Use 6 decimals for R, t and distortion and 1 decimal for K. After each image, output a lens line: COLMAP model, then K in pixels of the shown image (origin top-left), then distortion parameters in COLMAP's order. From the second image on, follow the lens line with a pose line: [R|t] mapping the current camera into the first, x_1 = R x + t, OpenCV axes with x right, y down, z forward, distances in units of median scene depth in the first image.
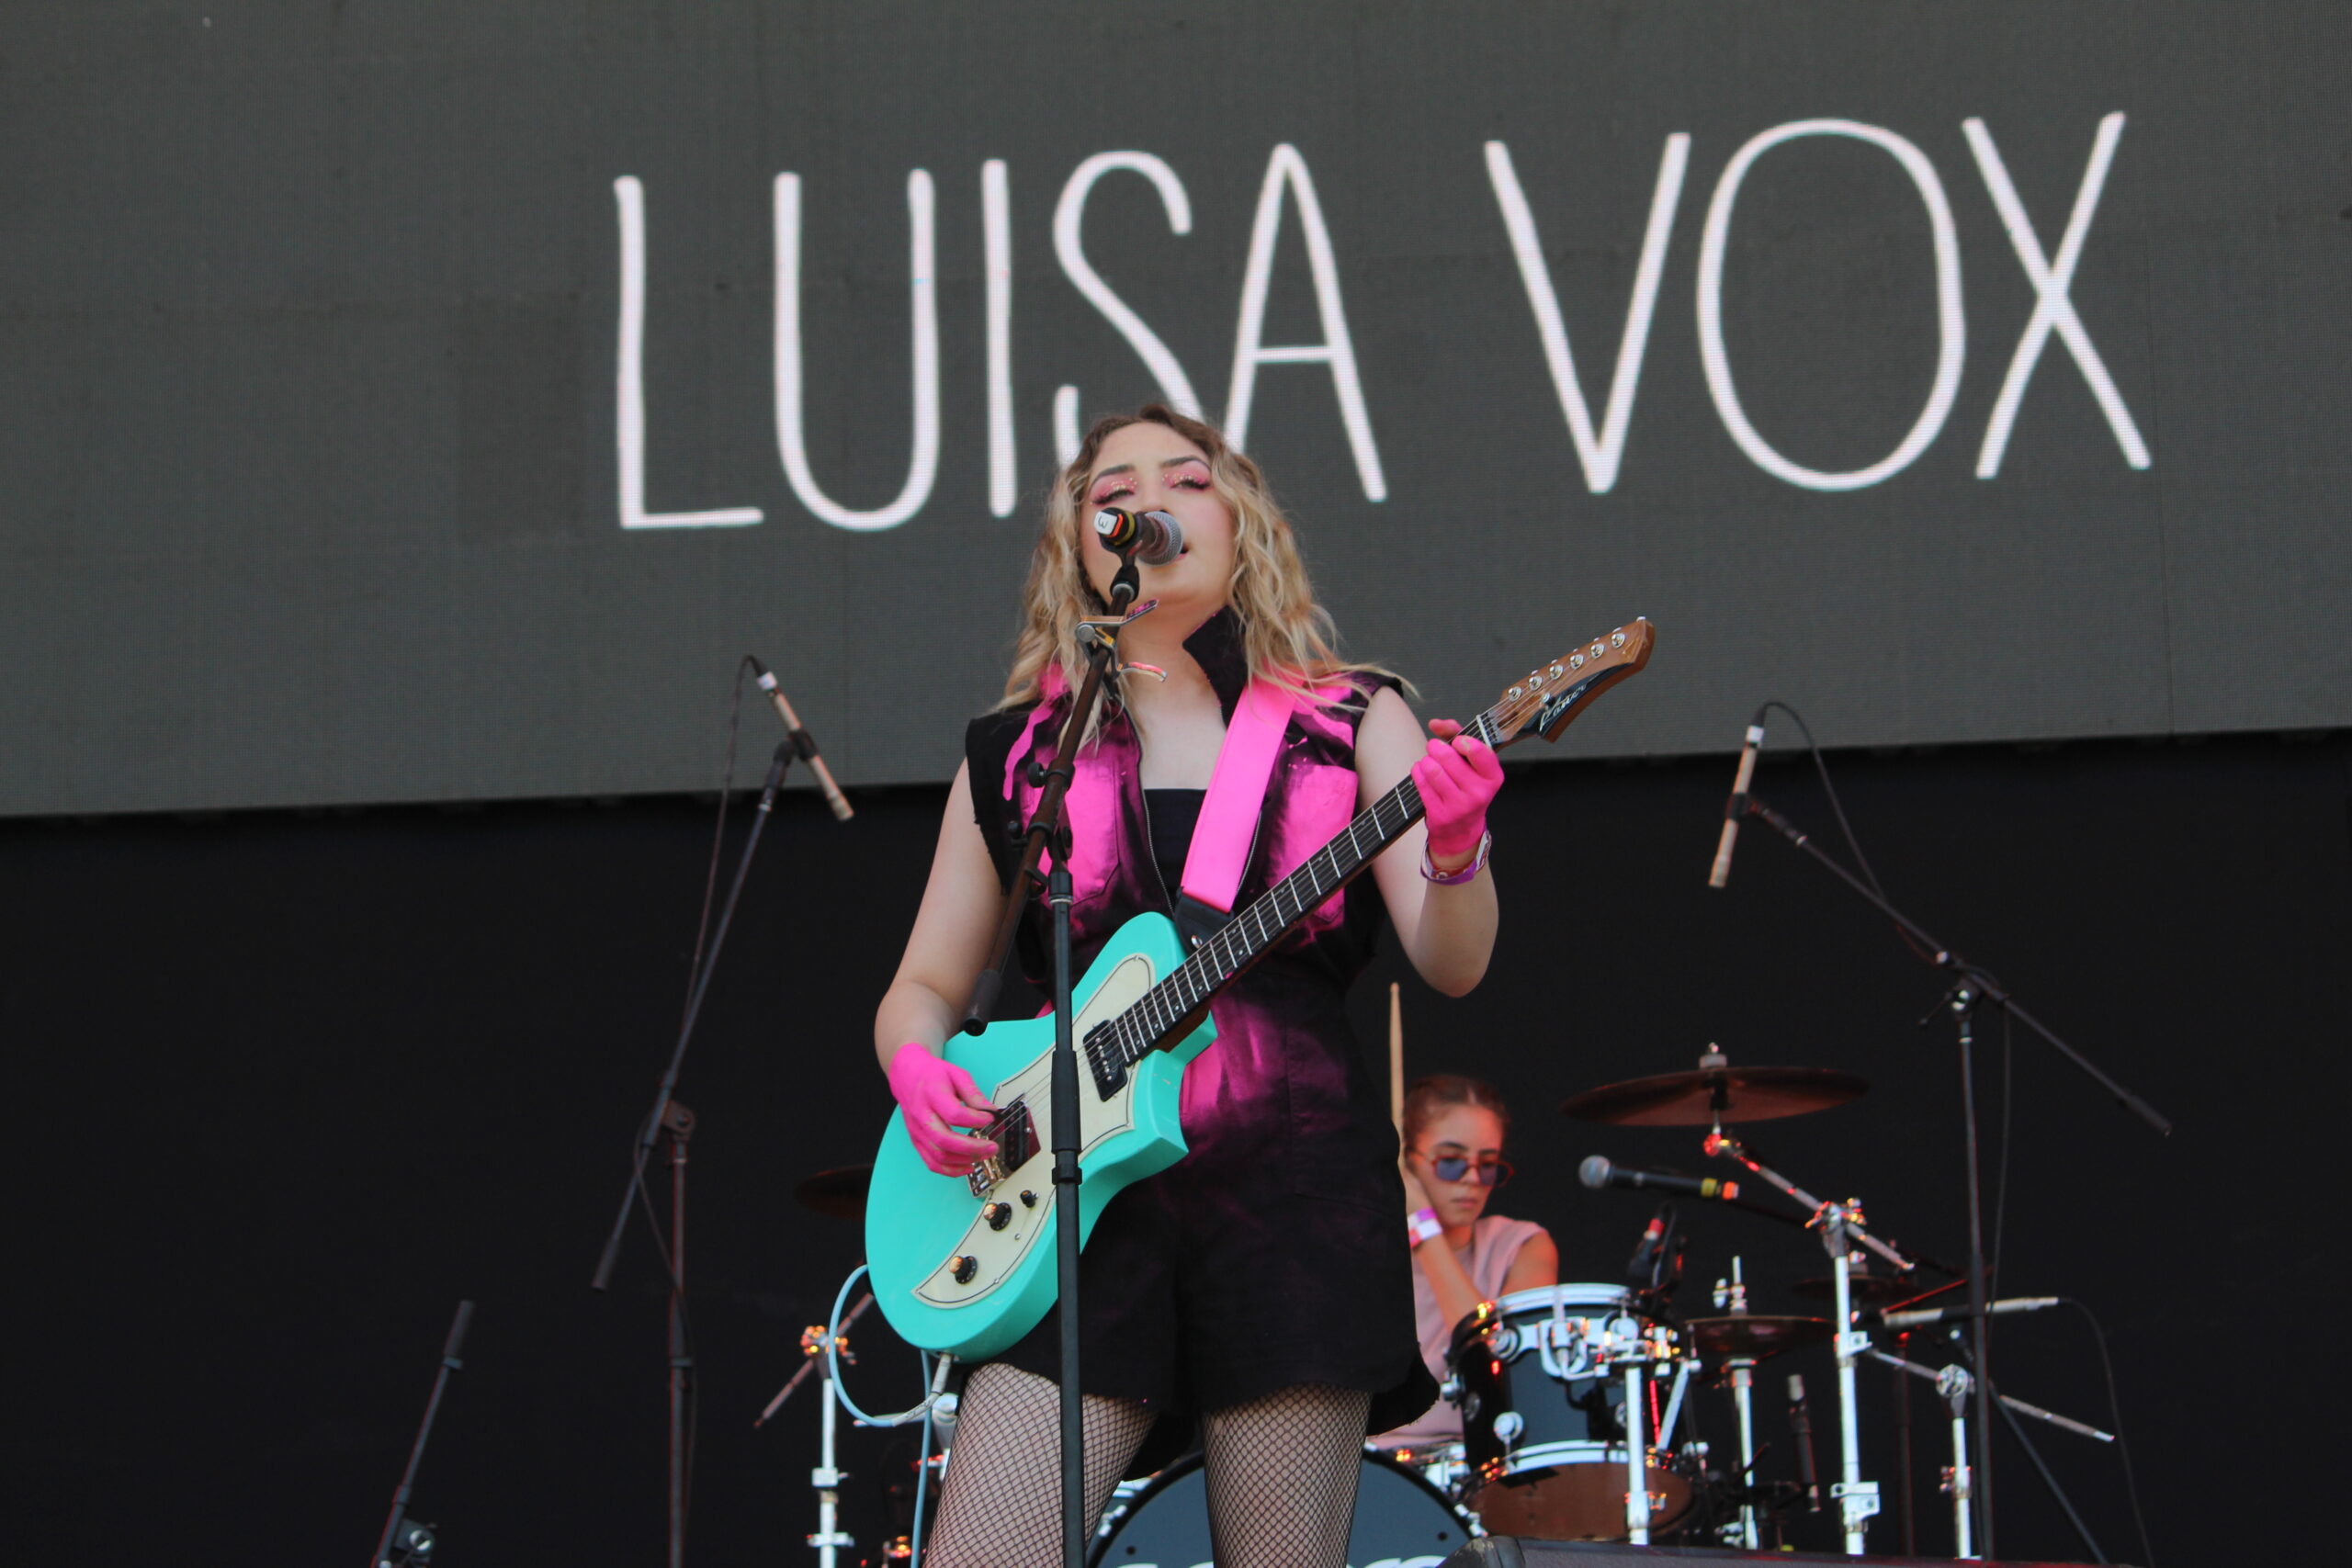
lens RADIAL K [[7669.9, 0, 1178.5], [0, 7669.9, 783.5], [0, 0, 1]] dist [-0.388150, 1.524882]
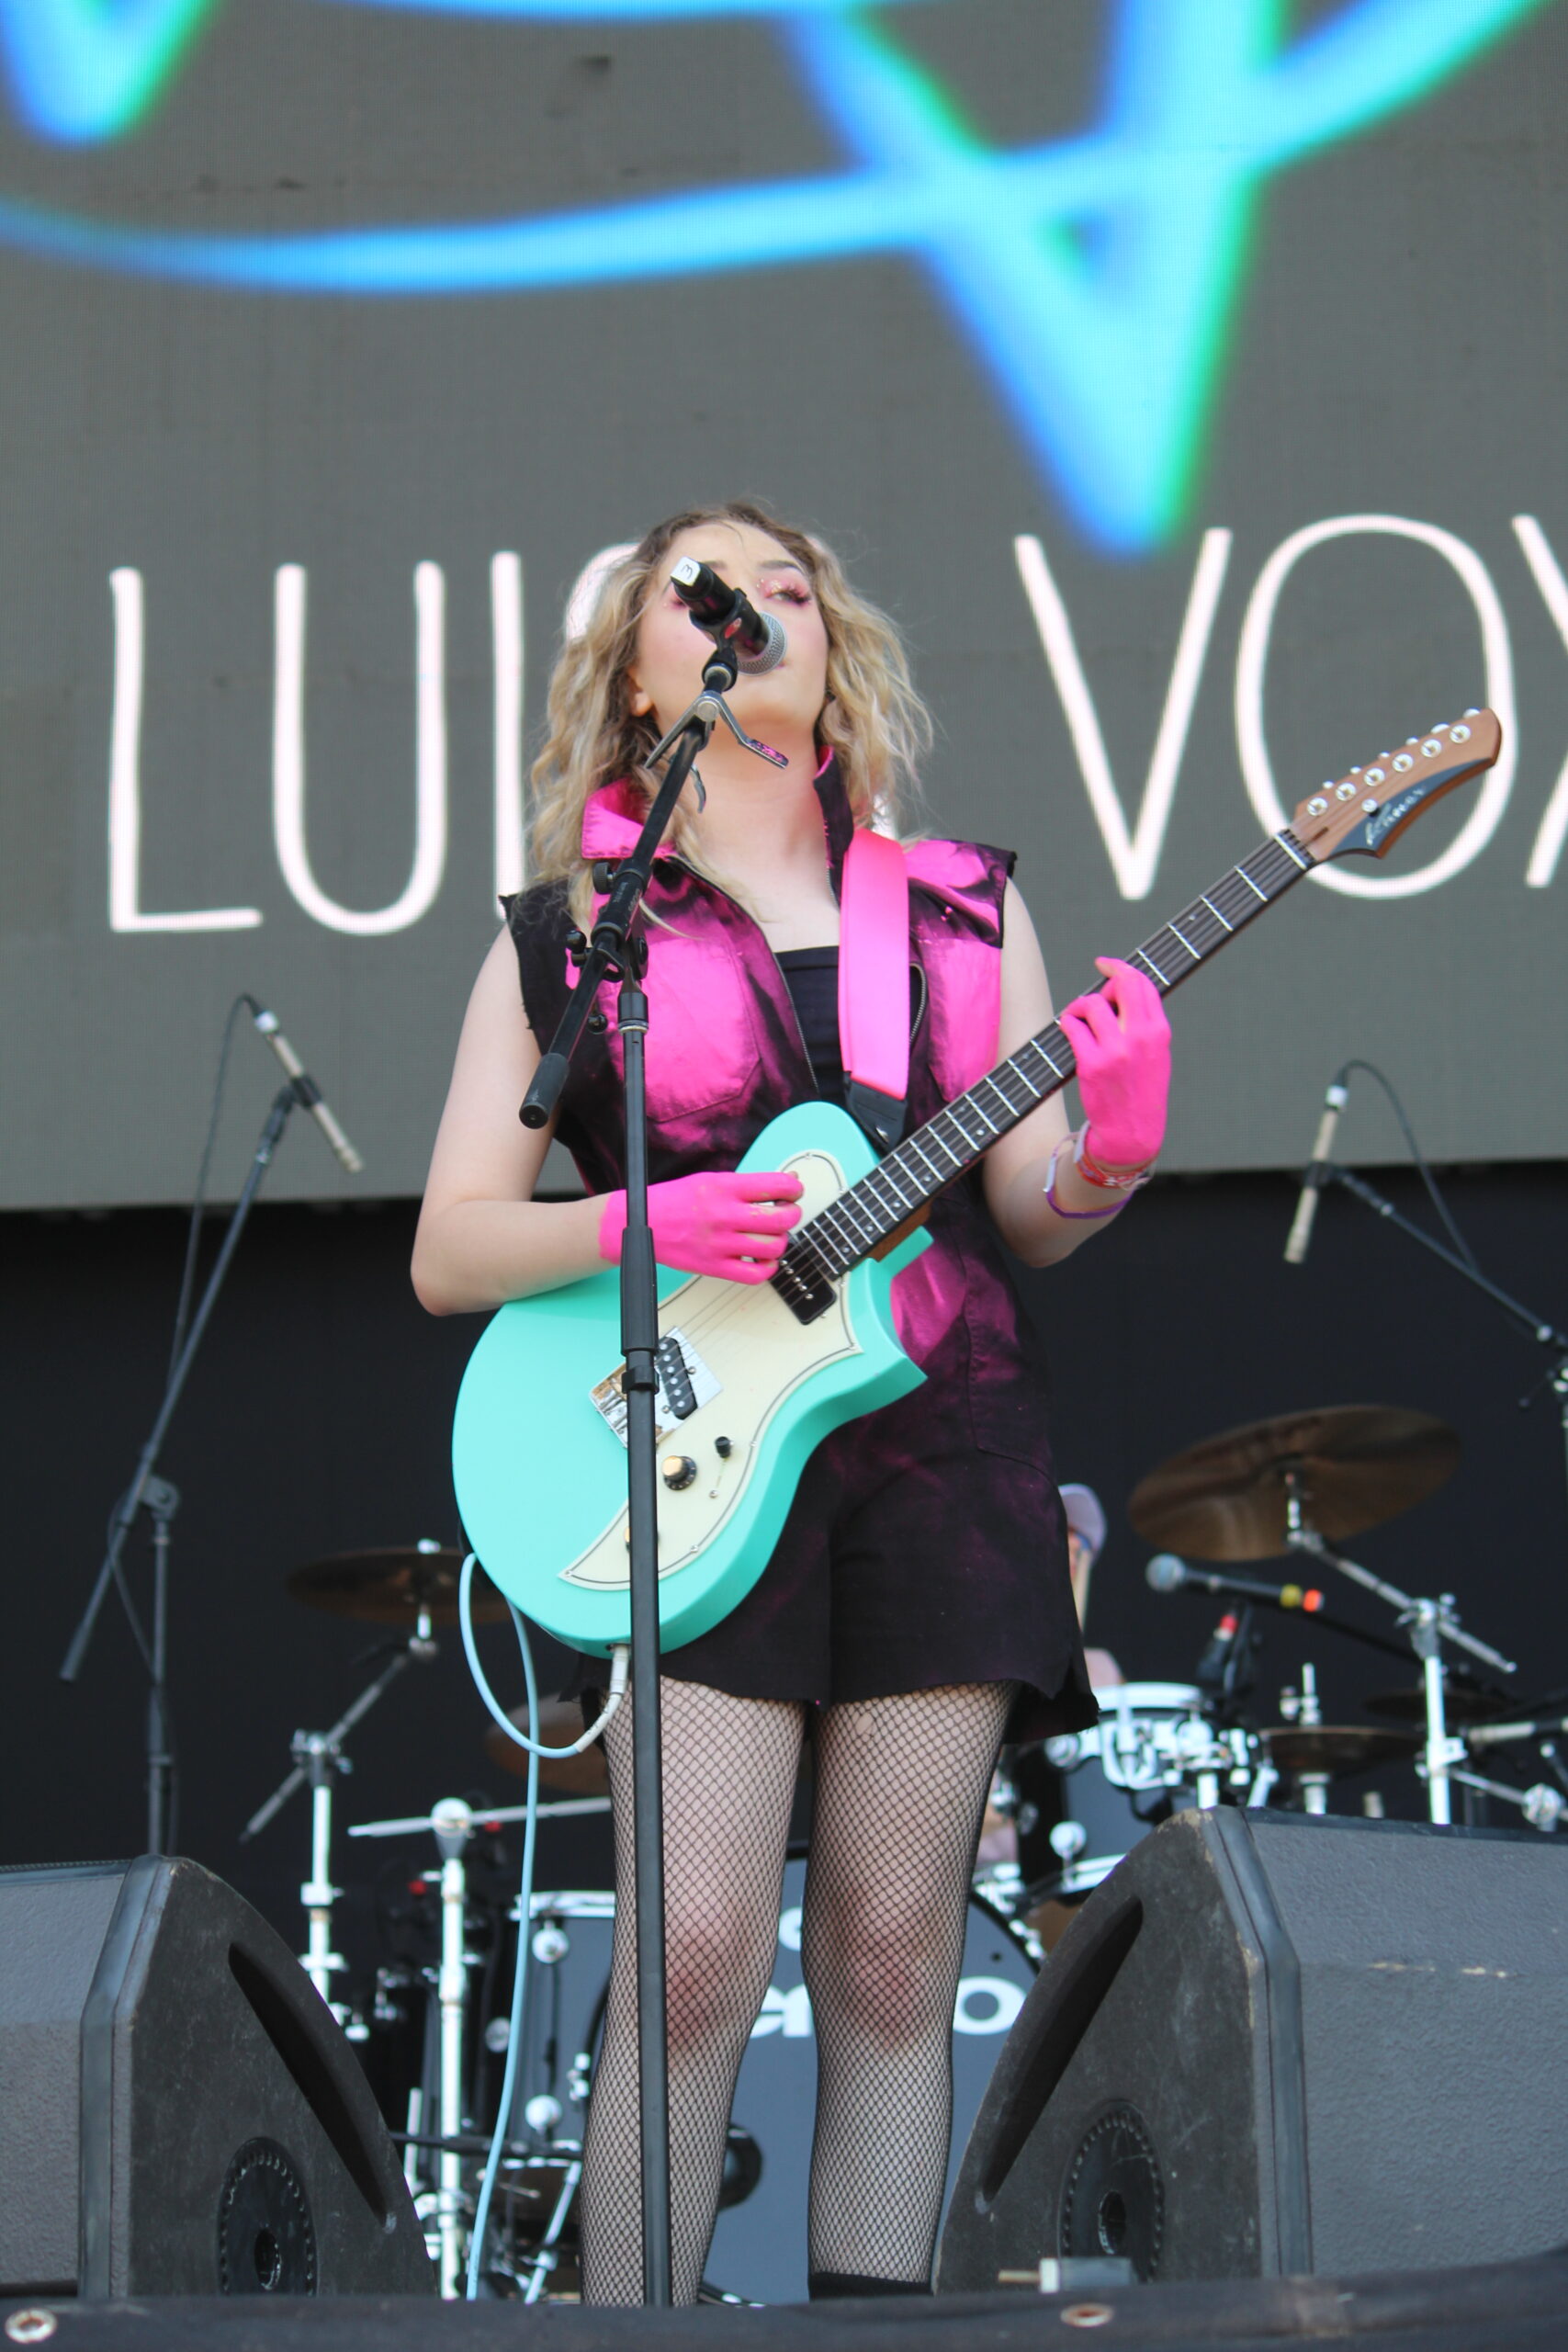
lens RADIAL K [[6862.0, 0, 780.8], [0, 6862.0, 1173.8], [0, 0, 1]] dist [-0.152100, -0.807695]
pose [[0.999605, 0.013663, 0.024563, -0.011986], [-0.012863, 0.999390, -0.032465, 0.030586], [-0.024992, 0.032136, 0.999171, 0.174070]]
